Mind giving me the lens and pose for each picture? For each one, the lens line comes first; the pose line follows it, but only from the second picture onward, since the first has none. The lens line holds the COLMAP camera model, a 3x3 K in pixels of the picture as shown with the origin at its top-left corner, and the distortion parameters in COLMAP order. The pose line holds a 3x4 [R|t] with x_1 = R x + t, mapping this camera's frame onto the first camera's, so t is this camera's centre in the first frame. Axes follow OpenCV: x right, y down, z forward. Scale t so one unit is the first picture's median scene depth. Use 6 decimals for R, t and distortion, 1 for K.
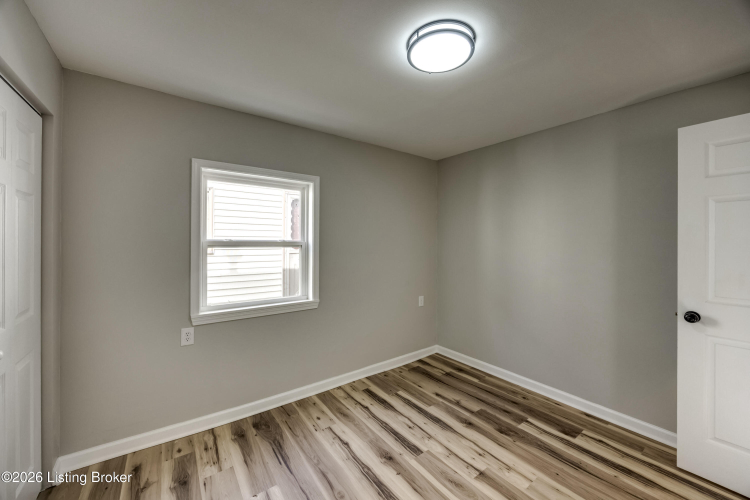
lens RADIAL K [[289.1, 0, 390.0], [0, 289.1, 235.0], [0, 0, 1]] dist [-0.000964, -0.000174]
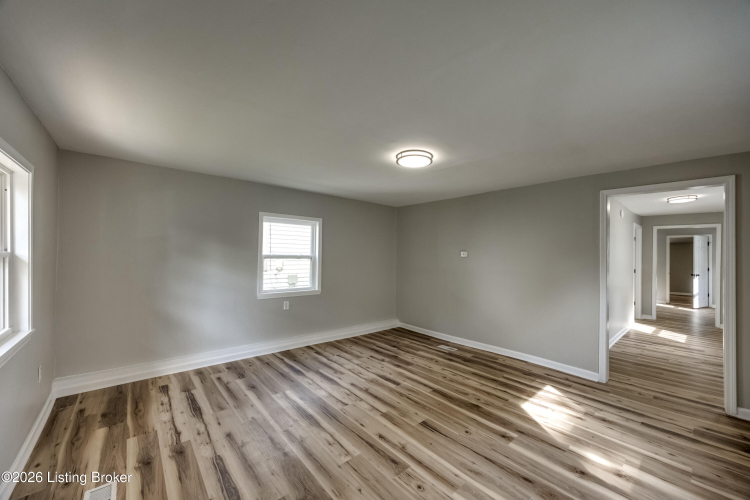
lens RADIAL K [[289.1, 0, 379.3], [0, 289.1, 250.0], [0, 0, 1]] dist [-0.000964, -0.000174]
pose [[0.995436, 0.002252, 0.095400, -0.068302], [-0.001984, 0.999994, -0.002906, -0.006597], [-0.095406, 0.002704, 0.995435, -0.765292]]
